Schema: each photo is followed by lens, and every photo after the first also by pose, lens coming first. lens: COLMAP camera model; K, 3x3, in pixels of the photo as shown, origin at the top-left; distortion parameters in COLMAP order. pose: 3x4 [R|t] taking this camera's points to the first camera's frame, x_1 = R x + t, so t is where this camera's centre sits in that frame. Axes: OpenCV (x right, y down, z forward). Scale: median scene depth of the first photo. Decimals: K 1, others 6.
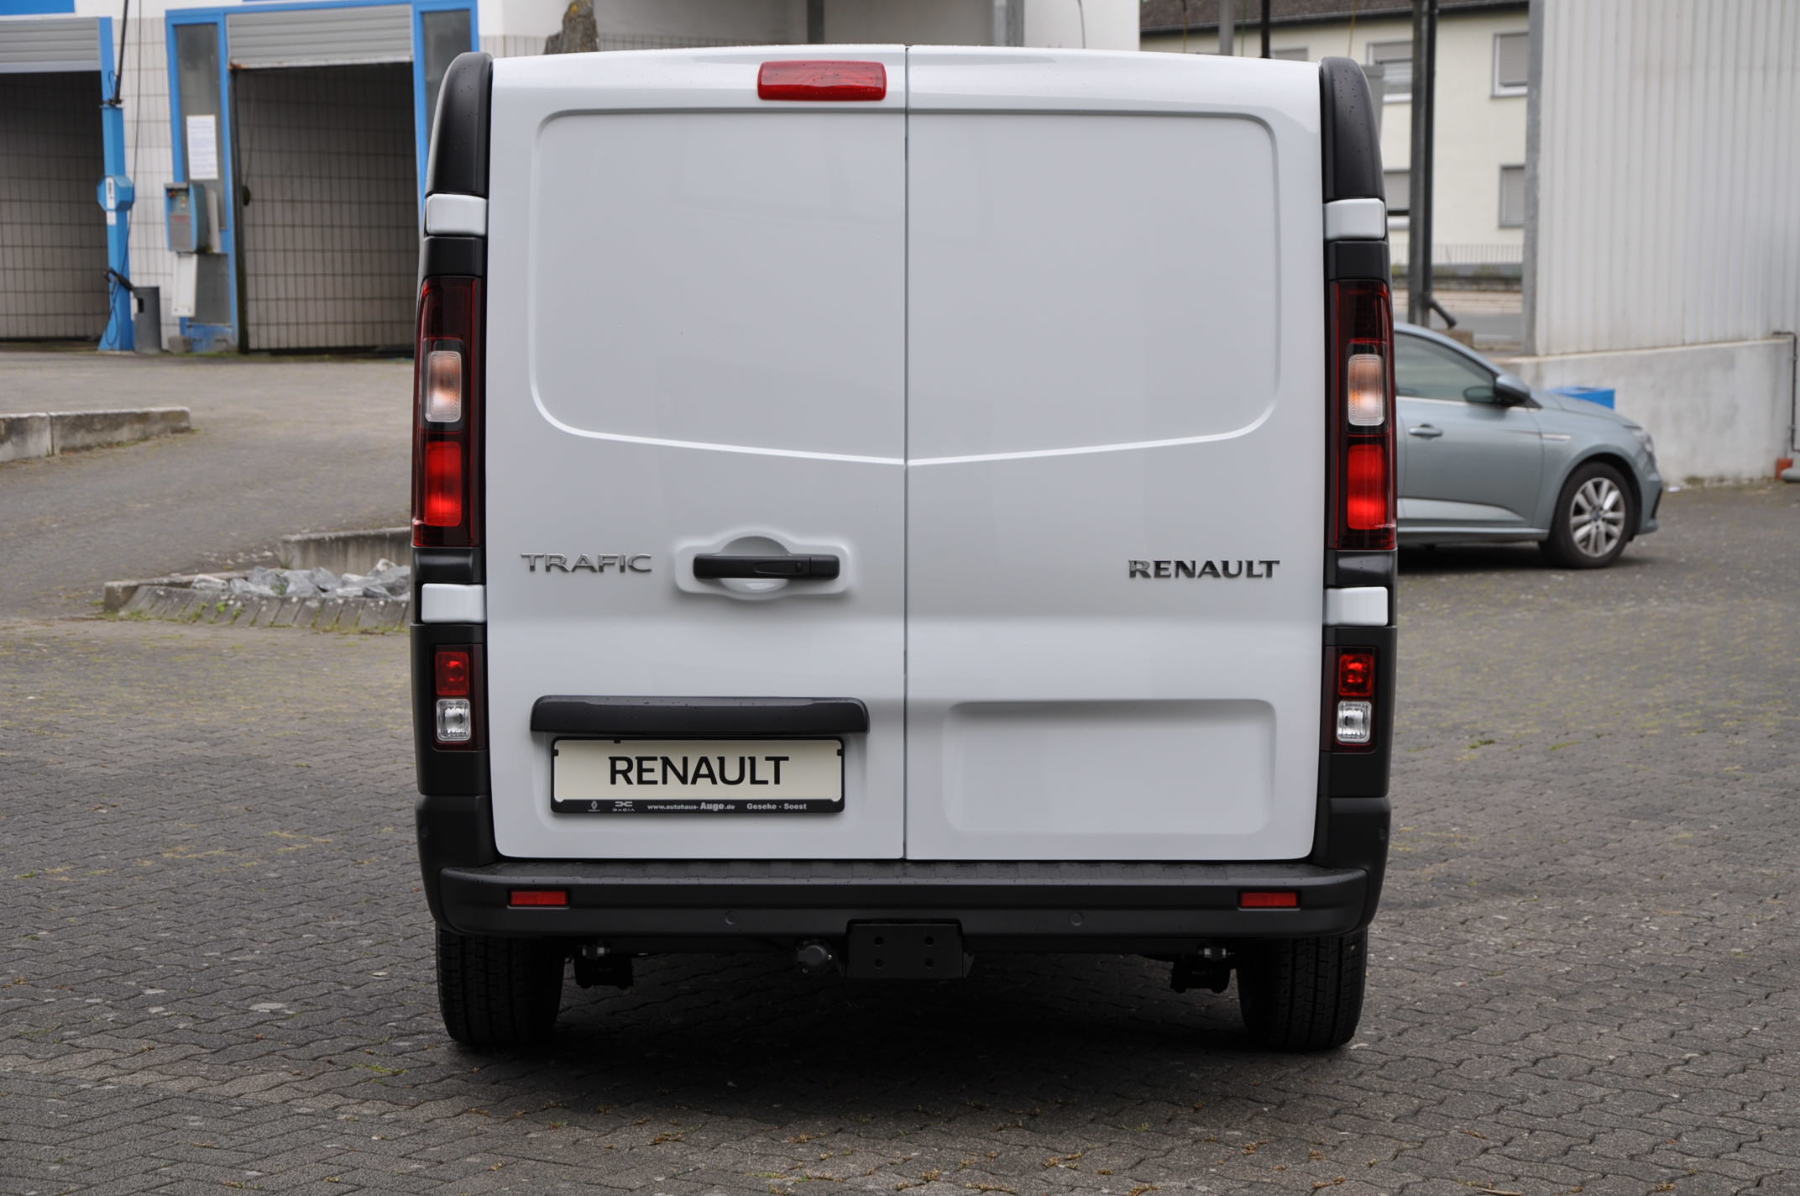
lens RADIAL K [[3614.8, 0, 900.0], [0, 3614.8, 598.0], [0, 0, 1]] dist [0.333895, 0.284737]
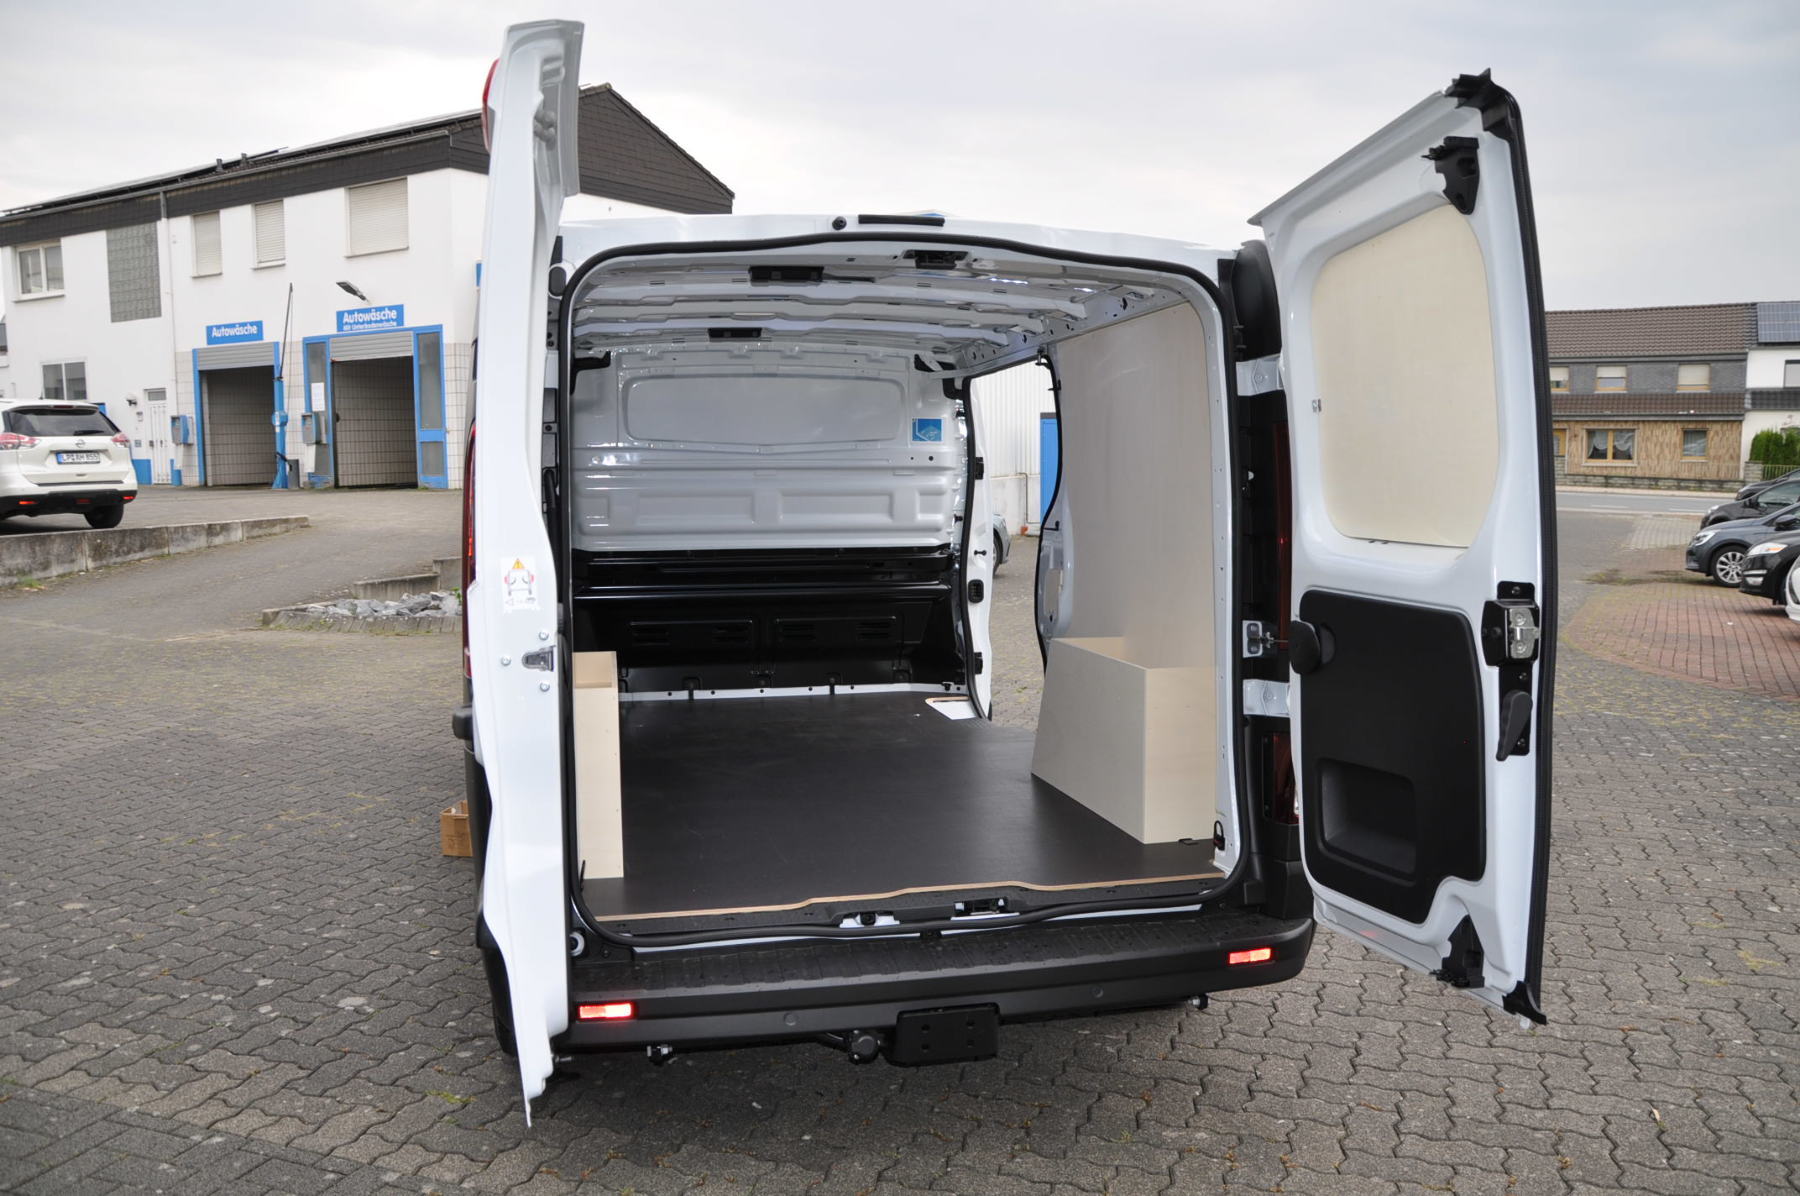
lens RADIAL K [[1367.5, 0, 900.0], [0, 1367.5, 598.0], [0, 0, 1]] dist [-0.172088, 0.118217]
pose [[0.976023, -0.025681, 0.216148, -0.075392], [0.021690, 0.999548, 0.020820, -0.033022], [-0.216585, -0.015632, 0.976139, 0.474703]]
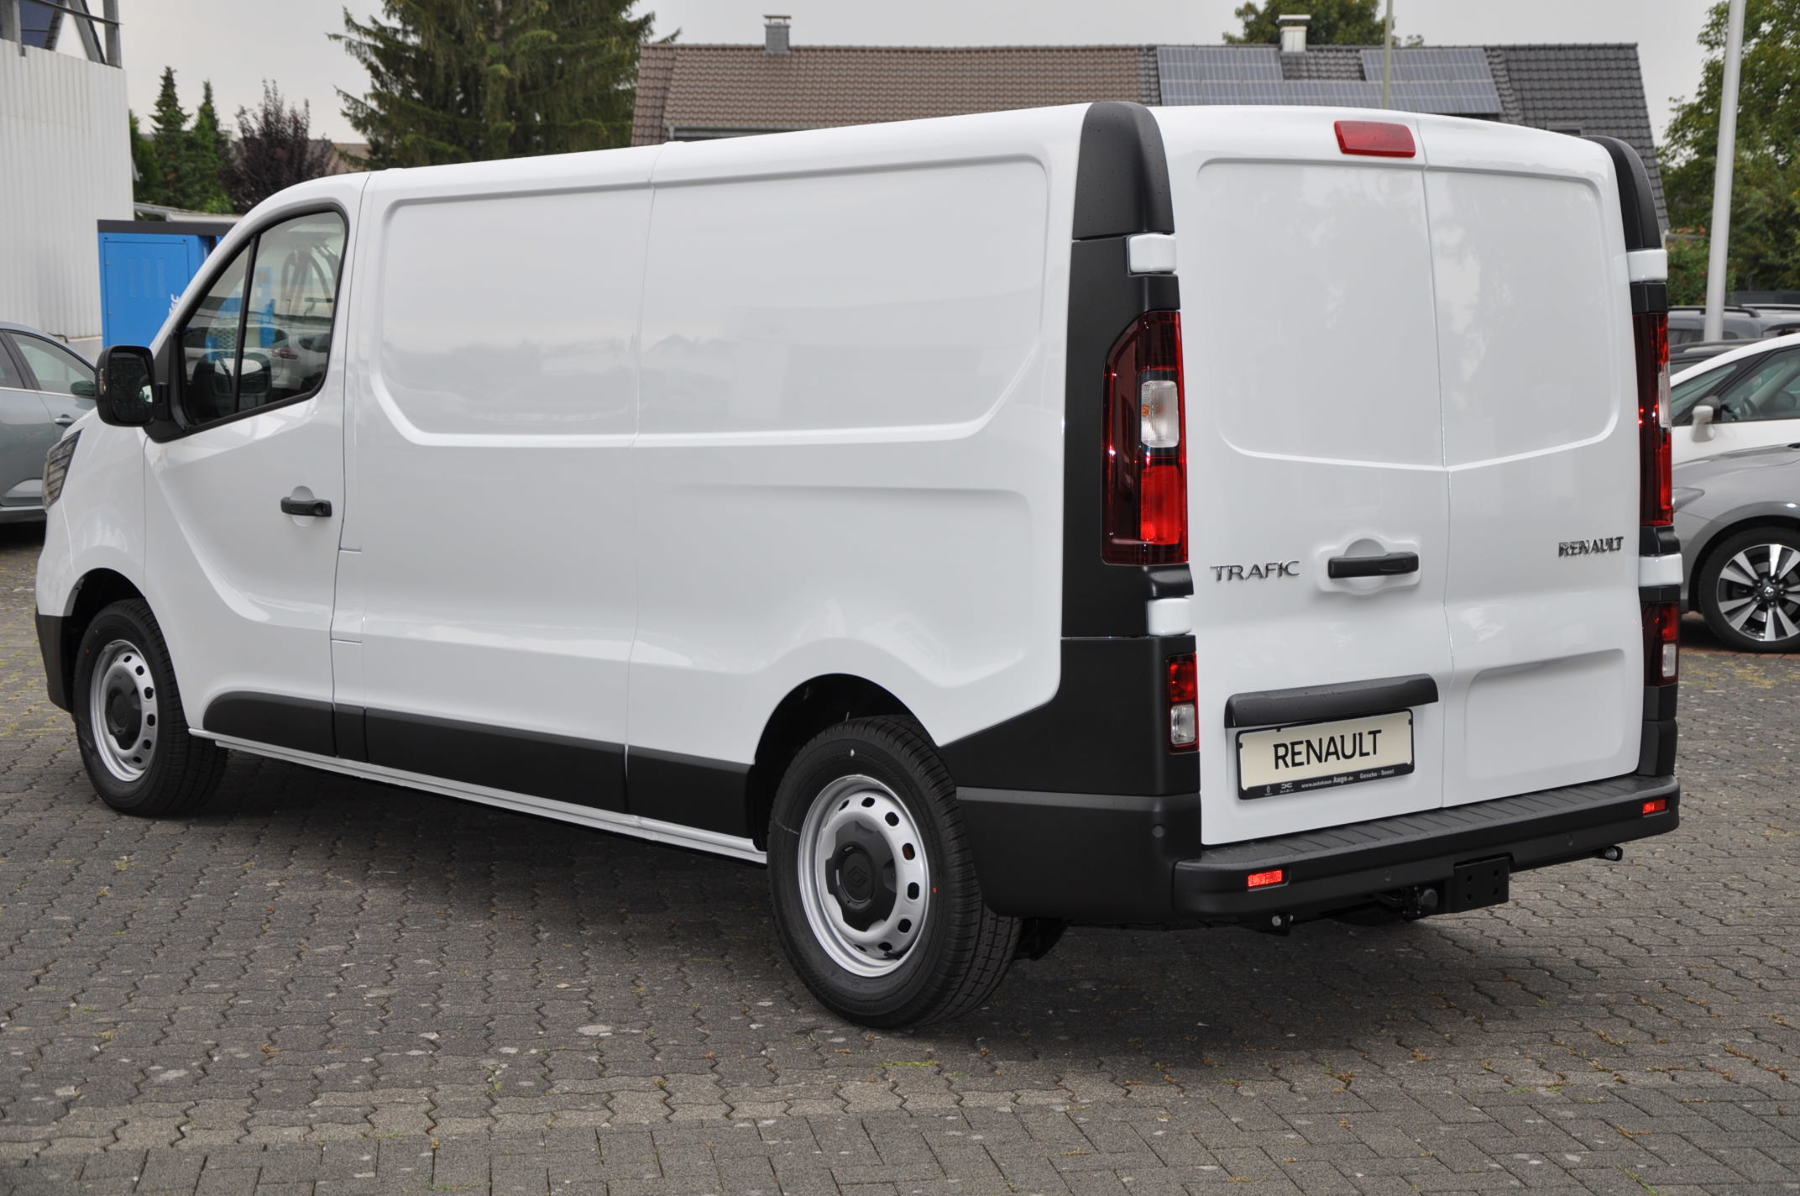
lens RADIAL K [[2897.2, 0, 900.0], [0, 2897.2, 598.0], [0, 0, 1]] dist [0.144960, 0.034938]
pose [[0.749408, -0.063914, 0.659016, -0.587496], [0.060280, 0.997783, 0.028222, -0.025697], [-0.659358, 0.018576, 0.751599, 0.321281]]
